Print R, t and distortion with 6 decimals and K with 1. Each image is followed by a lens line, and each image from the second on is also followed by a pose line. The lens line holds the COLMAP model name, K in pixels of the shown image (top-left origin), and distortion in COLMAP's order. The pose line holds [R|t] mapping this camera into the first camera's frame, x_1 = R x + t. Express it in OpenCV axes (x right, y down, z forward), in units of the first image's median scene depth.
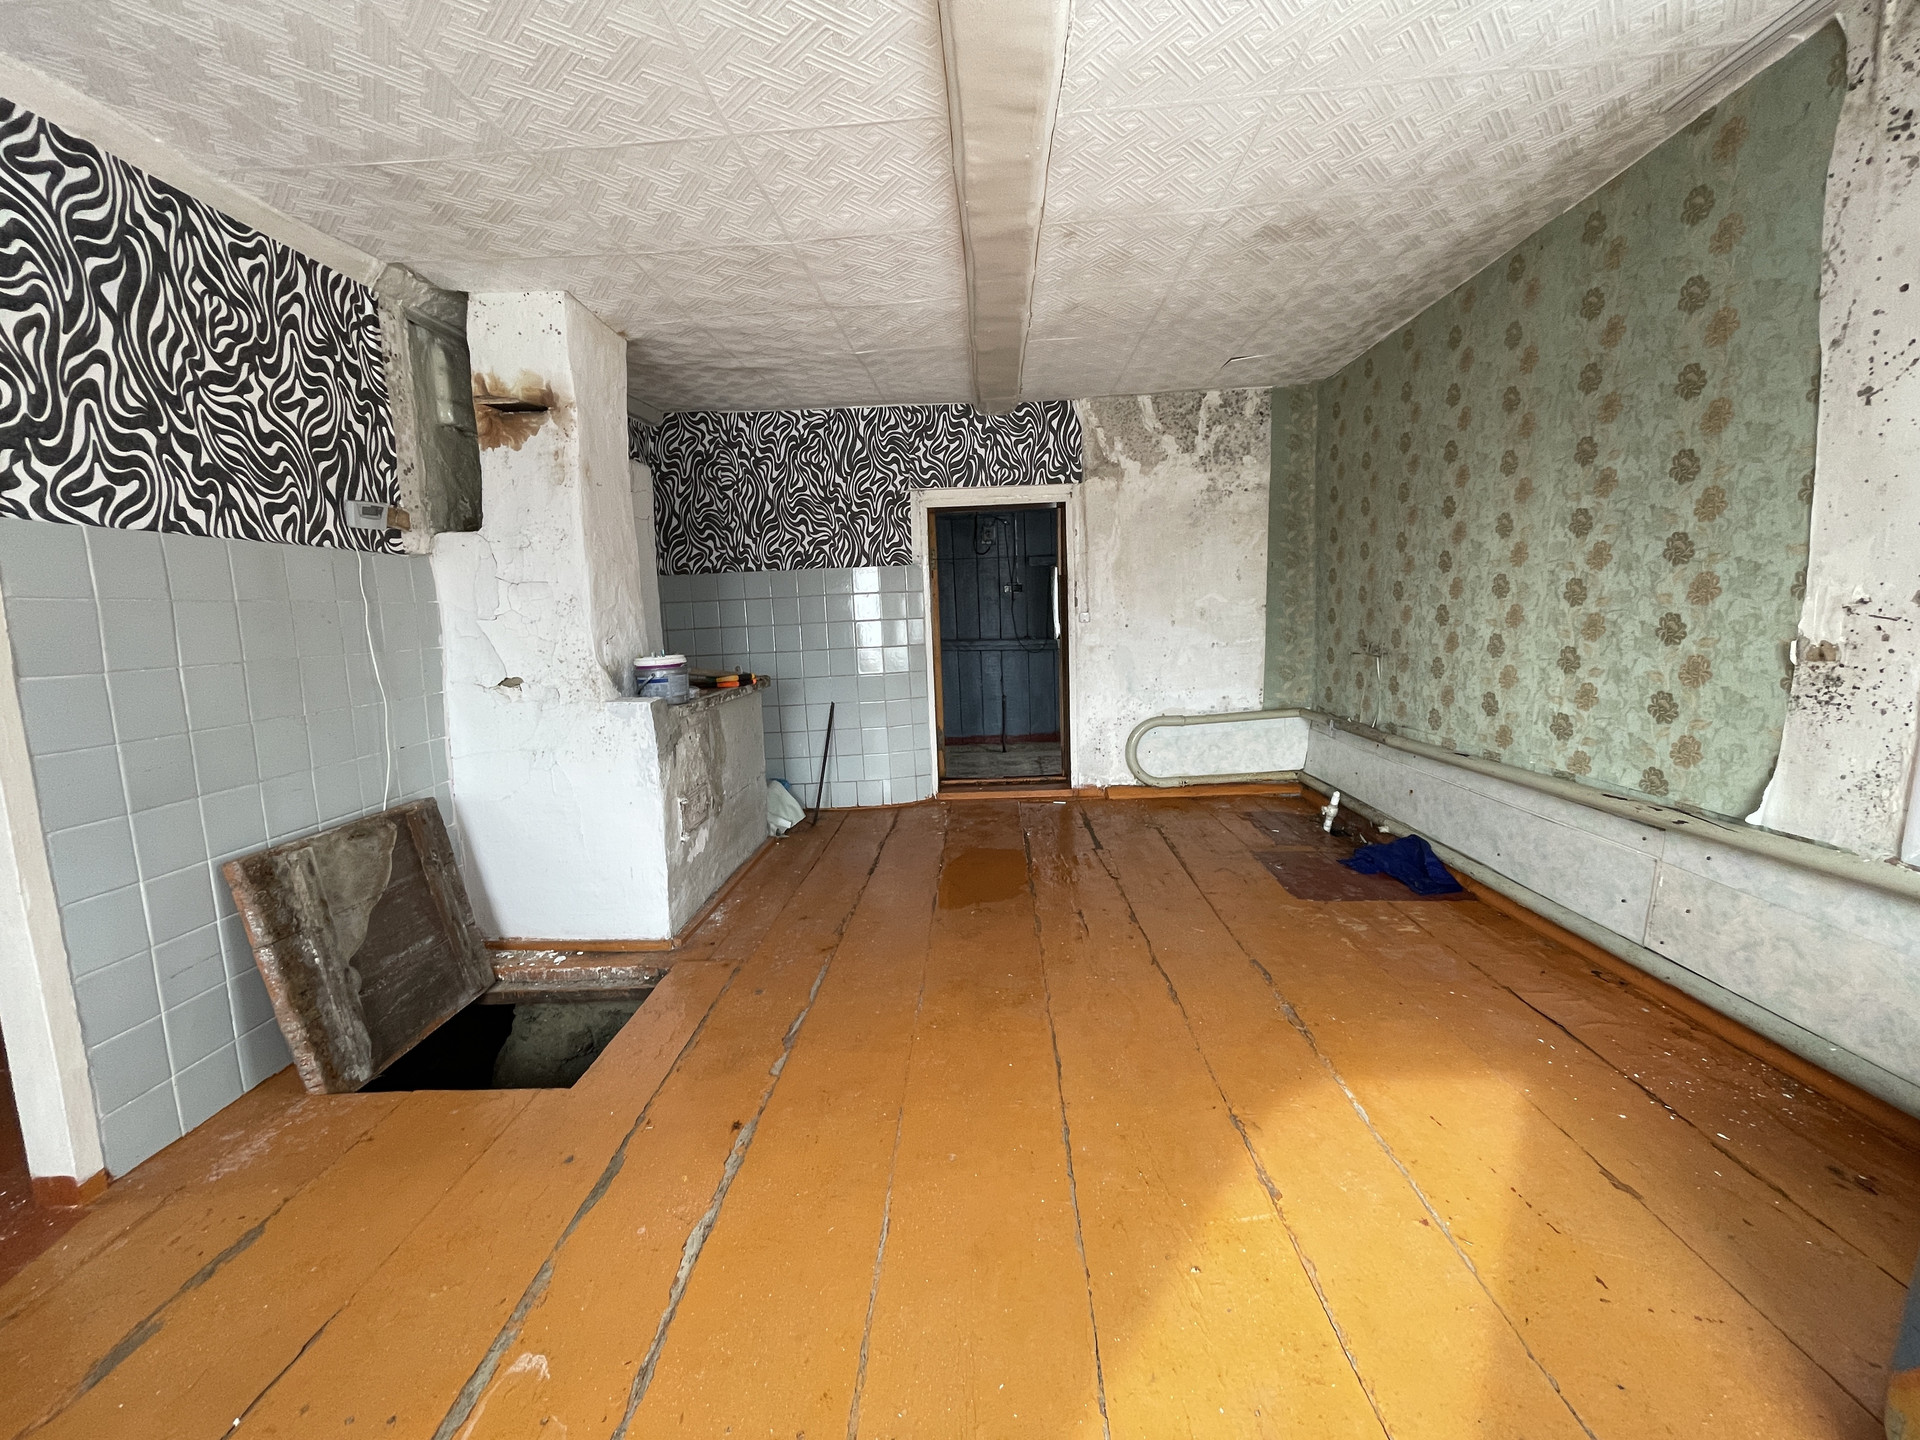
lens RADIAL K [[774.6, 0, 955.4], [0, 774.6, 719.9], [0, 0, 1]] dist [-0.001079, -0.000394]
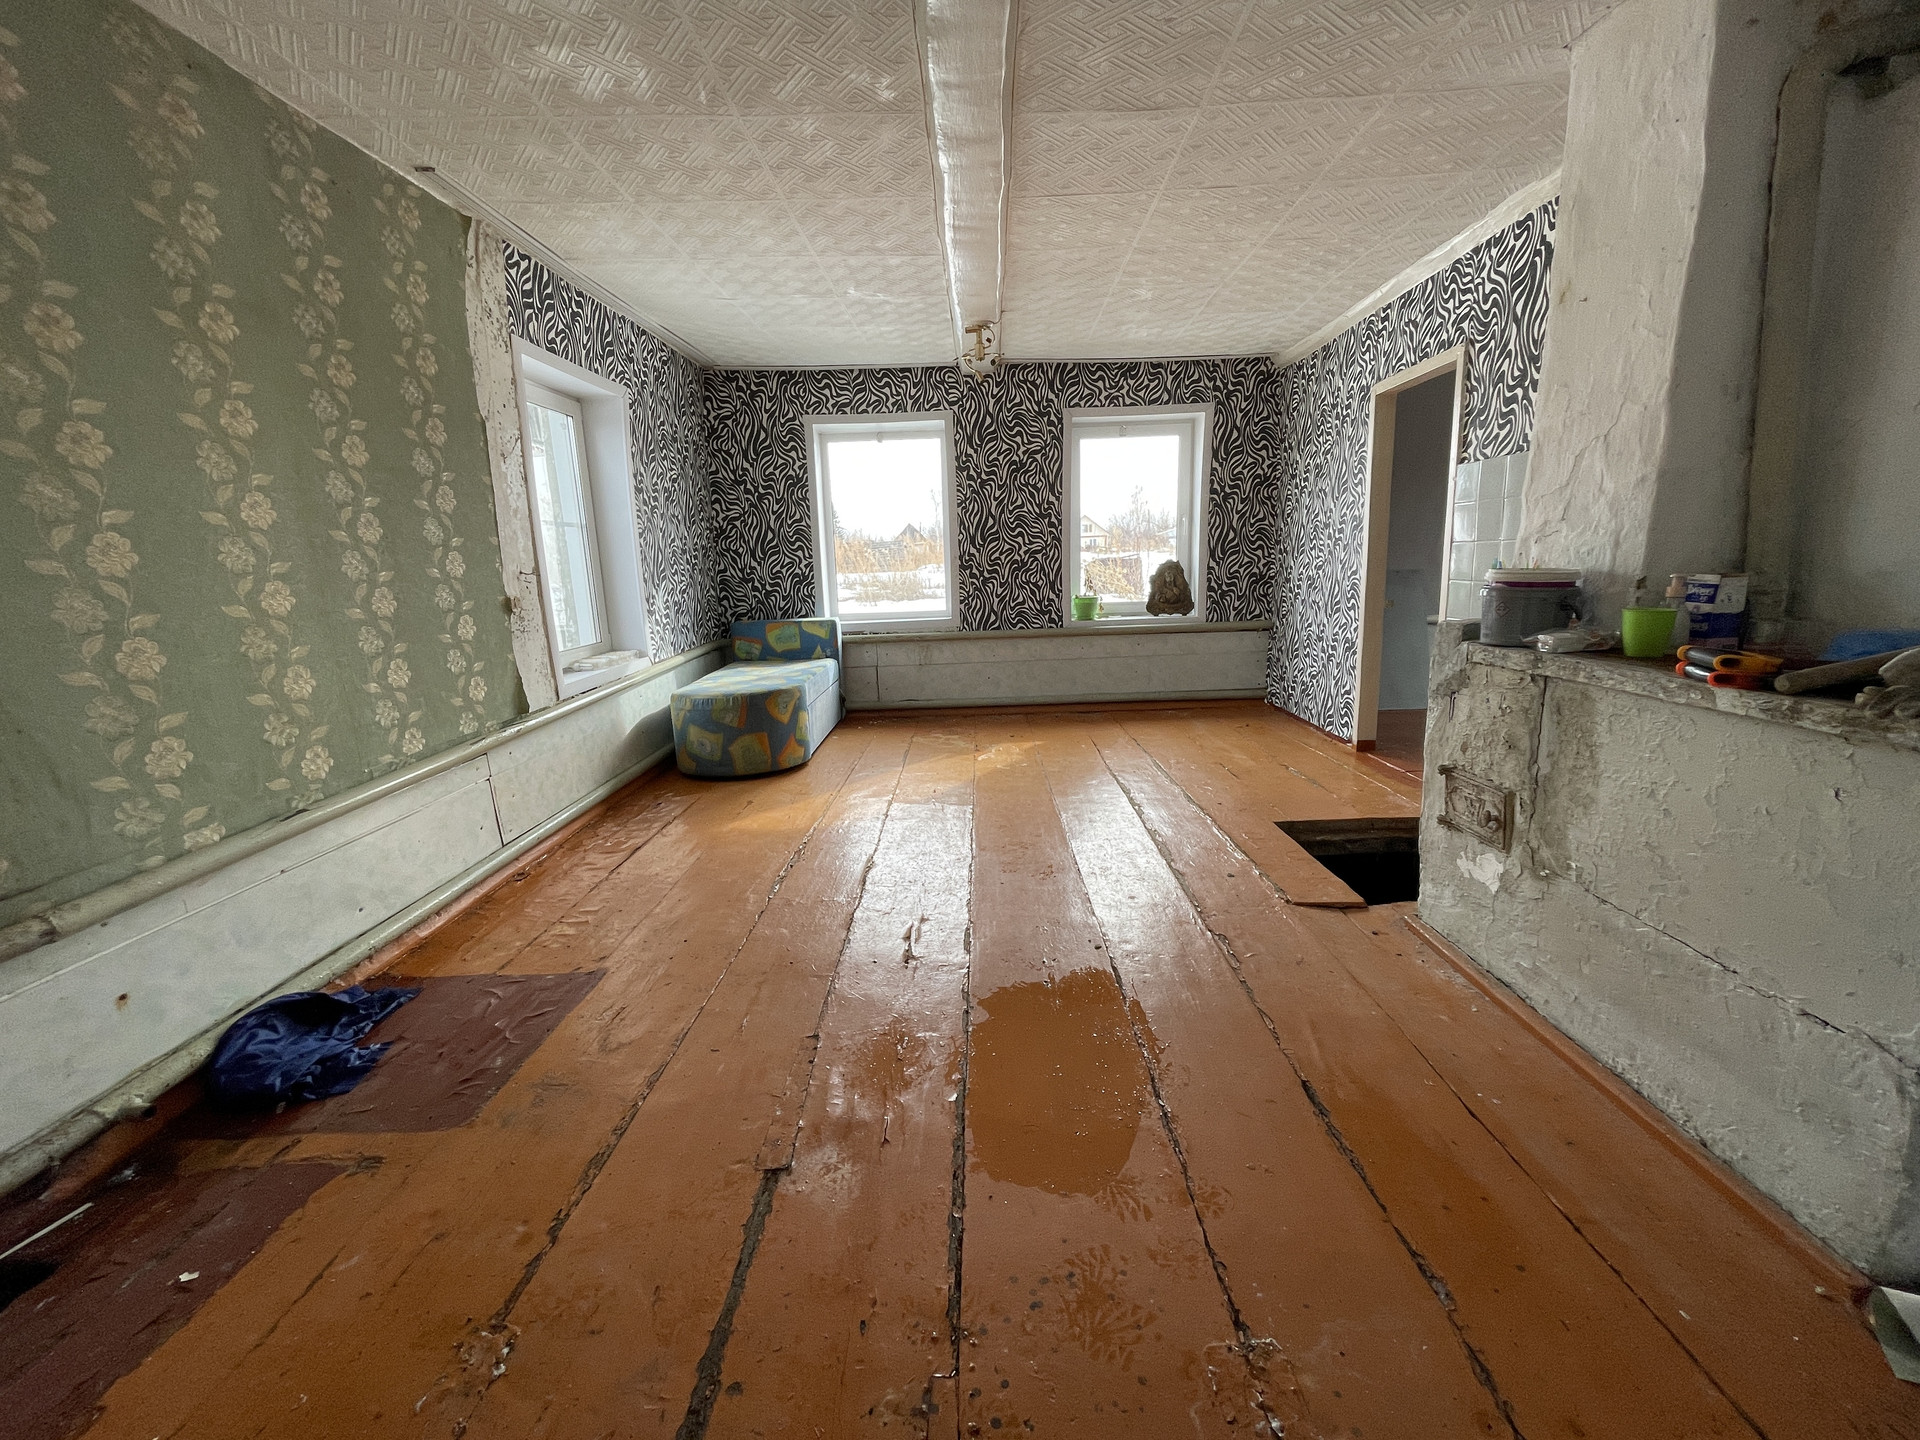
lens RADIAL K [[774.6, 0, 955.4], [0, 774.6, 719.9], [0, 0, 1]] dist [-0.001079, -0.000394]
pose [[-0.997173, 0.075032, -0.003951, 0.069808], [0.069236, 0.938028, 0.339572, -0.145421], [0.029185, 0.338339, -0.940572, 1.102026]]
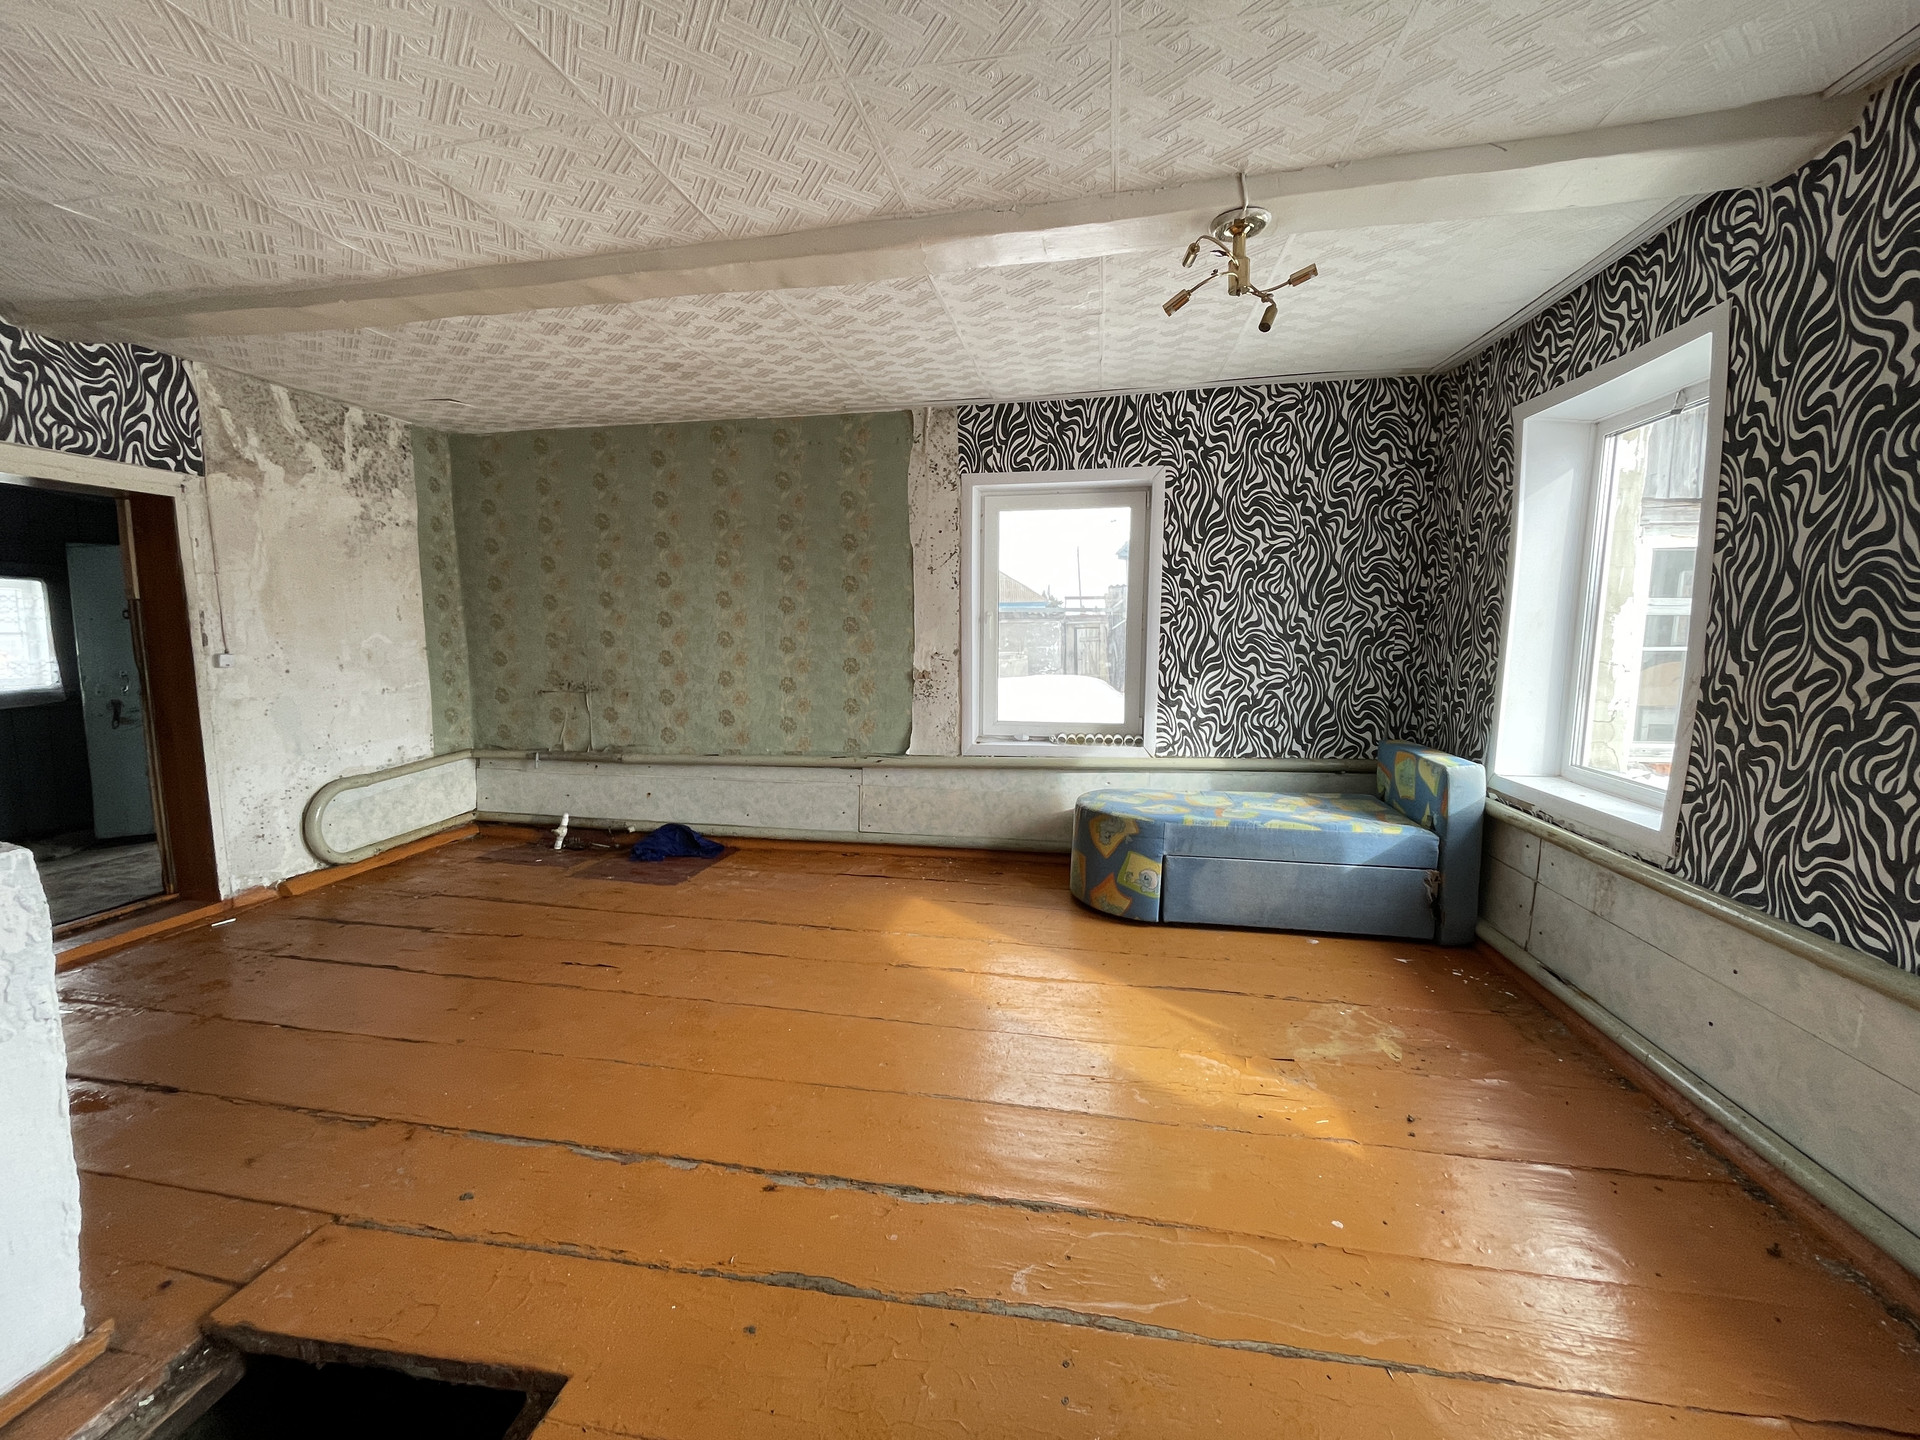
lens RADIAL K [[774.6, 0, 955.4], [0, 774.6, 719.9], [0, 0, 1]] dist [-0.001079, -0.000394]
pose [[0.137198, -0.079367, 0.987359, -0.480314], [0.129995, 0.989606, 0.061484, -0.034014], [-0.981977, 0.119917, 0.146089, 0.233935]]
